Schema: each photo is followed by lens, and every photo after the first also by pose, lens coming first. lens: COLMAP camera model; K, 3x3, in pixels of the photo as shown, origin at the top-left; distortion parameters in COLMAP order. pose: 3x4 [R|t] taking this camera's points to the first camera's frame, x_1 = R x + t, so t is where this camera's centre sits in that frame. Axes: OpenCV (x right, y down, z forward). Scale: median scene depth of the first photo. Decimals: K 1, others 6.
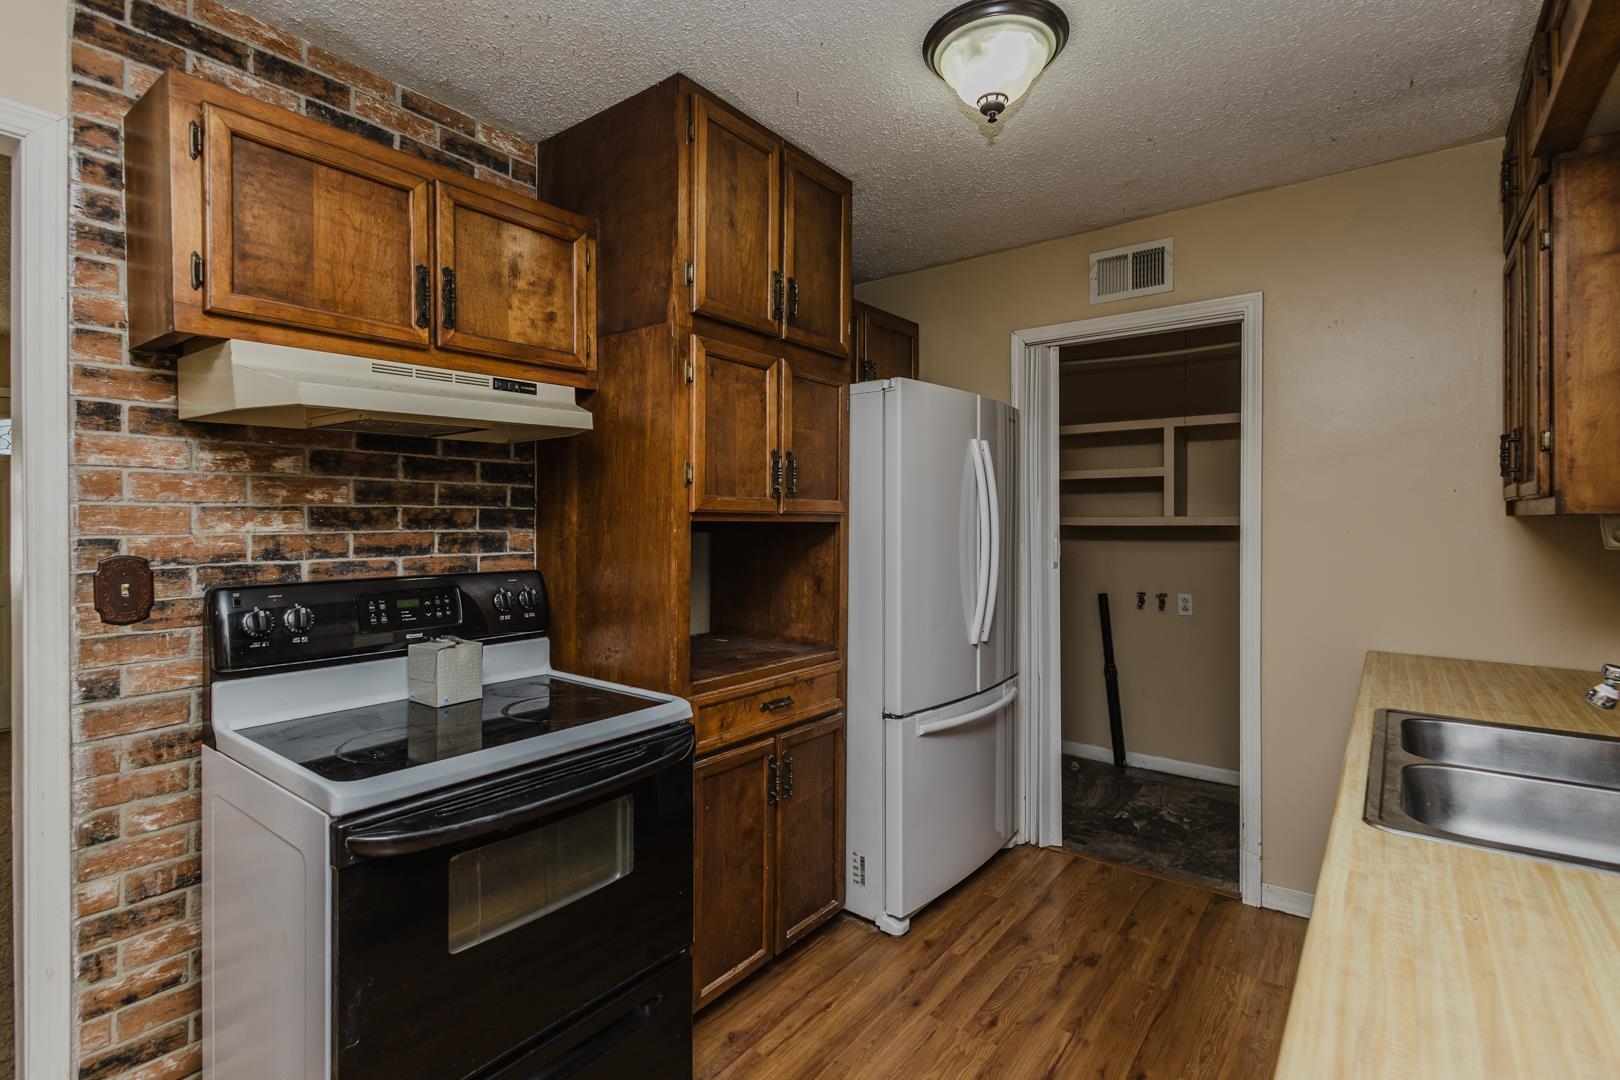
lens RADIAL K [[765.4, 0, 801.9], [0, 765.4, 526.8], [0, 0, 1]] dist [0.010795, -0.004585]
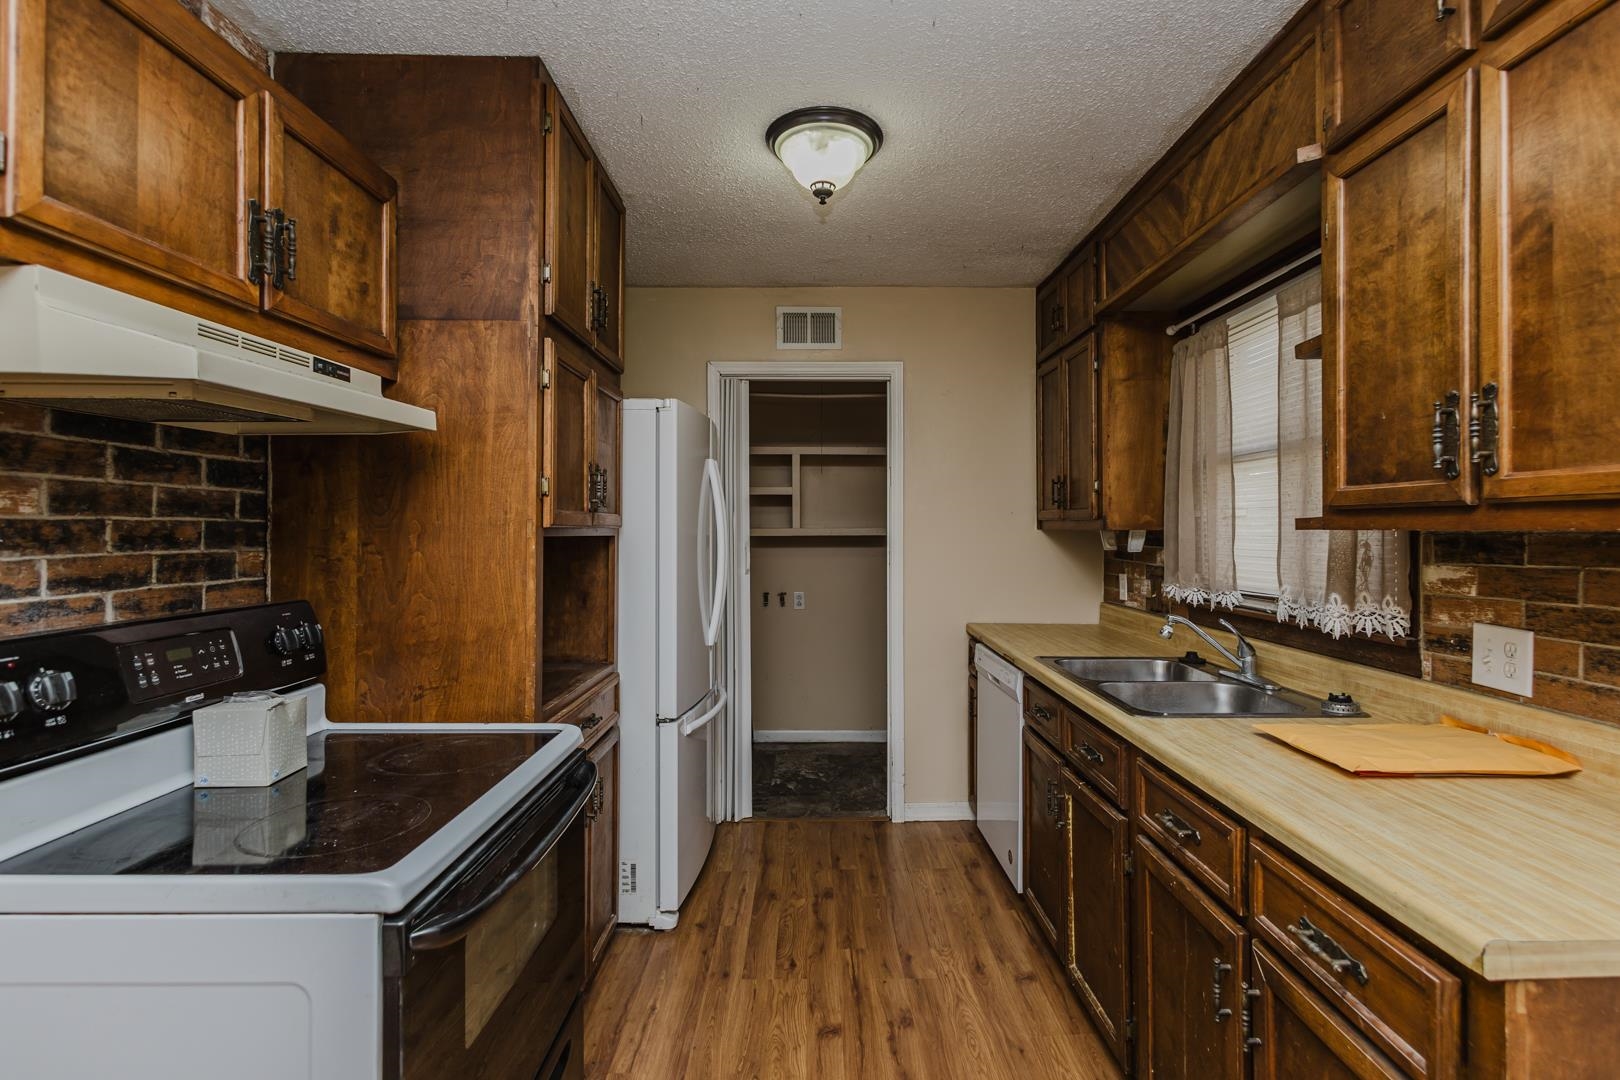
lens RADIAL K [[765.4, 0, 819.2], [0, 765.4, 529.3], [0, 0, 1]] dist [0.010795, -0.004585]
pose [[0.784832, -0.000865, 0.619708, -0.432982], [0.005418, 0.999970, -0.005466, -0.009059], [-0.619685, 0.007648, 0.784813, 0.053397]]
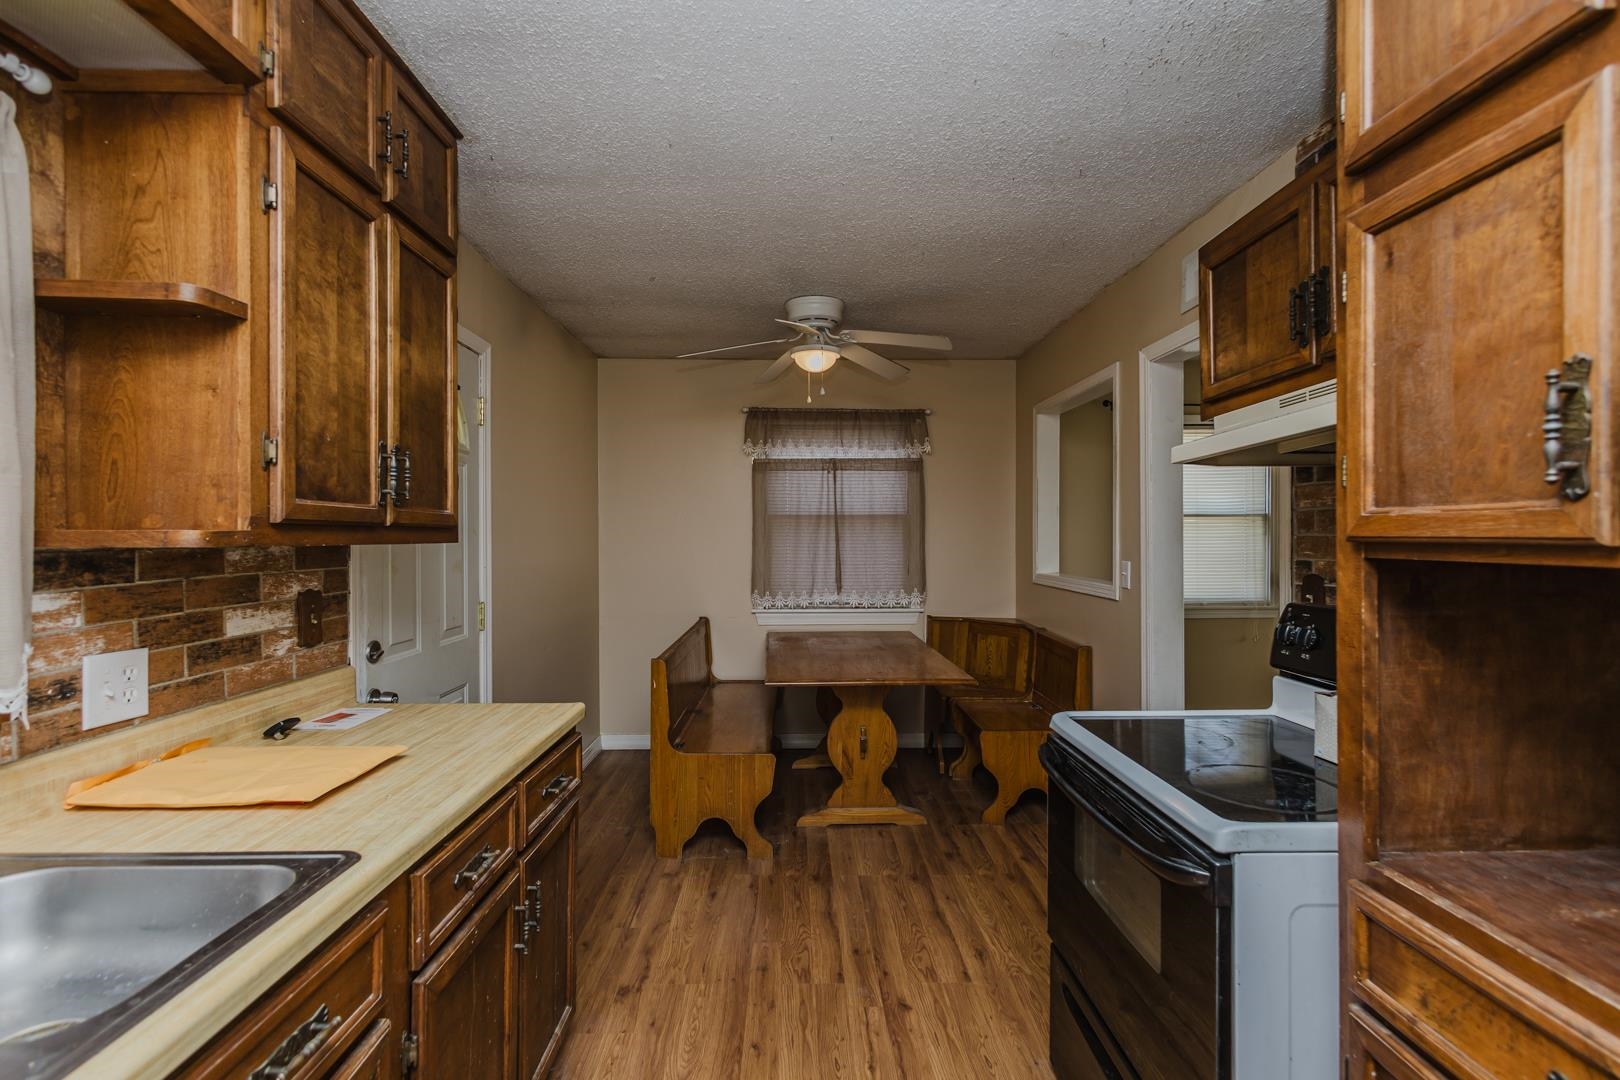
lens RADIAL K [[732.1, 0, 809.9], [0, 732.1, 544.9], [0, 0, 1]] dist [-0.002085, 0.000135]
pose [[-0.777149, 0.006969, -0.629278, 0.449257], [-0.004133, 0.999861, 0.016177, -0.022608], [0.629303, 0.015173, -0.777012, 1.081703]]
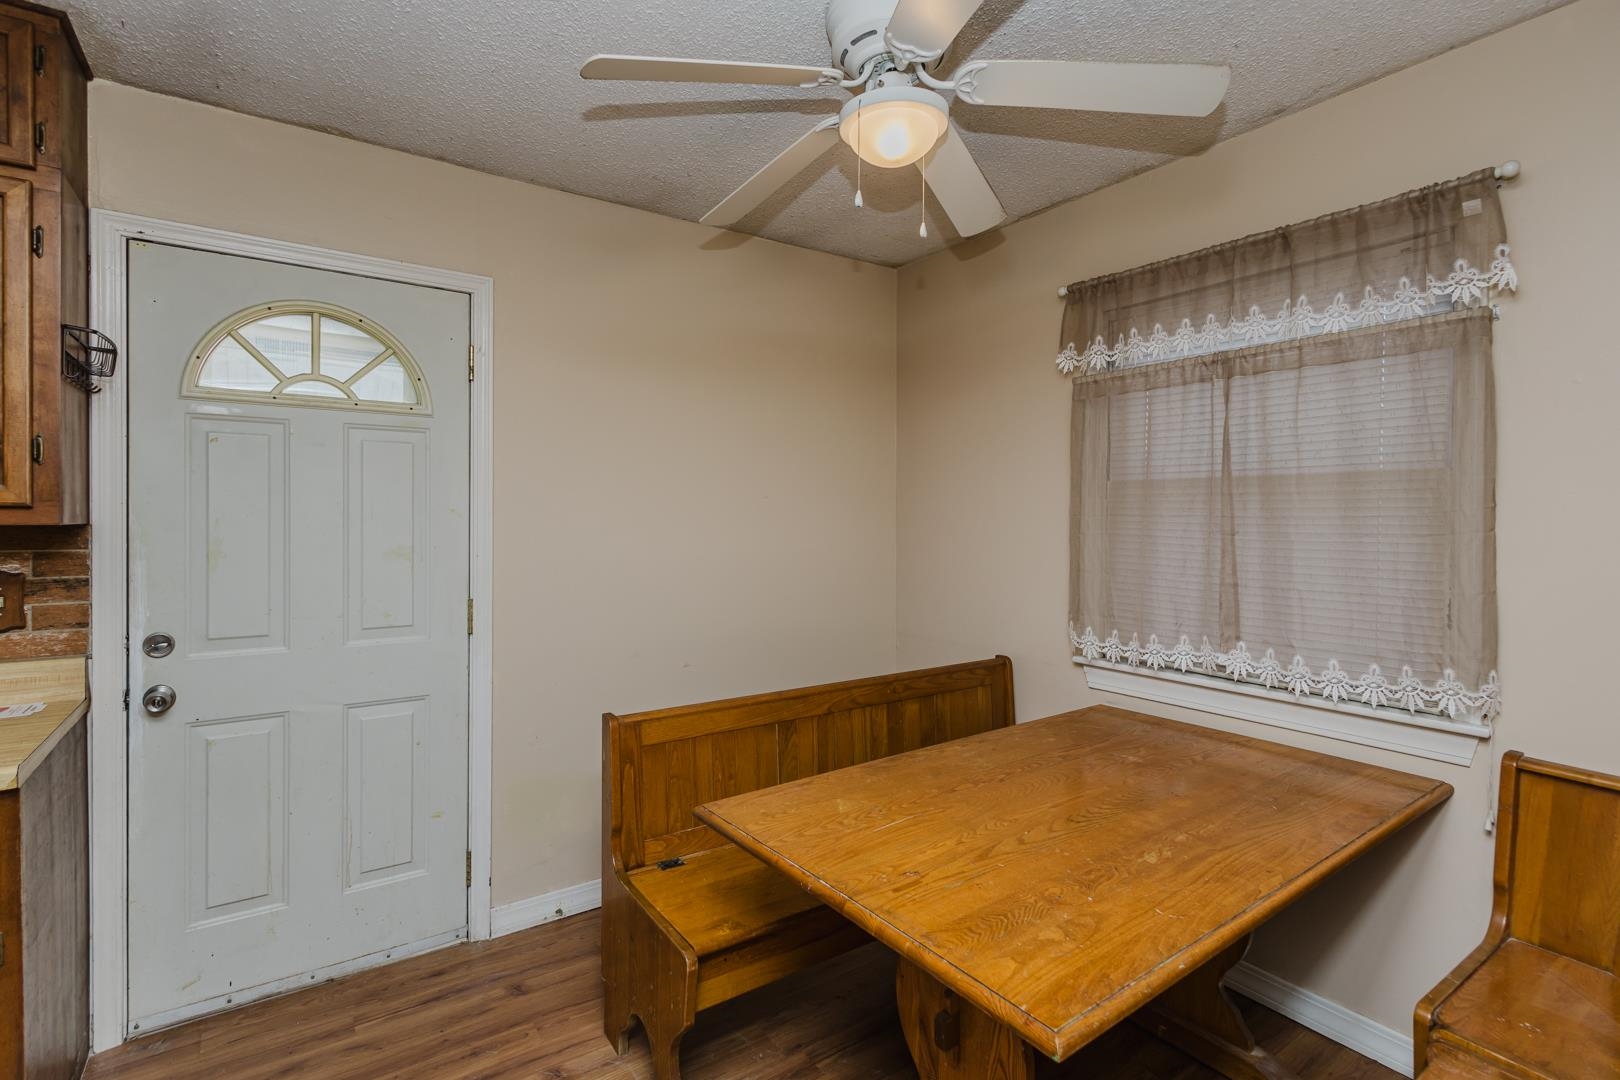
lens RADIAL K [[765.4, 0, 801.8], [0, 765.4, 521.1], [0, 0, 1]] dist [0.010795, -0.004585]
pose [[-0.953083, -0.011359, 0.302496, -0.778881], [-0.005892, 0.999803, 0.018979, -0.031852], [-0.302652, 0.016307, -0.952962, 0.583043]]
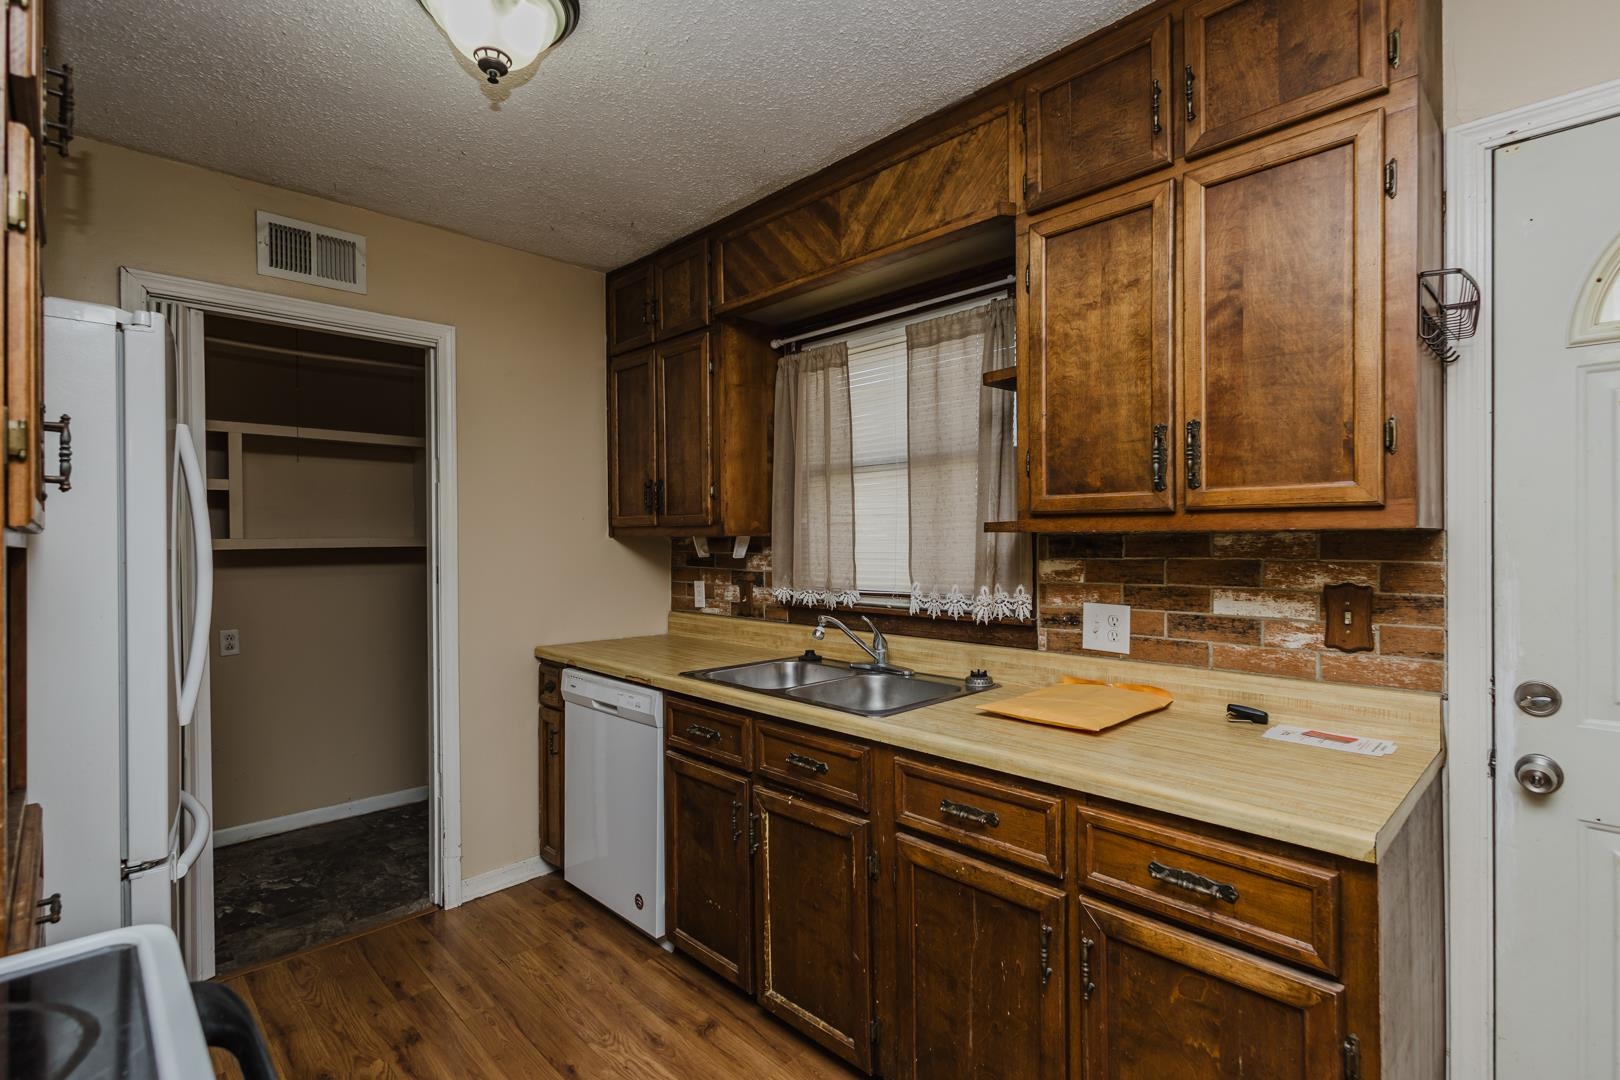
lens RADIAL K [[765.4, 0, 818.0], [0, 765.4, 541.9], [0, 0, 1]] dist [0.010795, -0.004585]
pose [[0.134992, -0.006115, 0.990828, -0.488439], [0.015006, 0.999879, 0.004126, -0.006067], [-0.990733, 0.014312, 0.135067, 0.452162]]
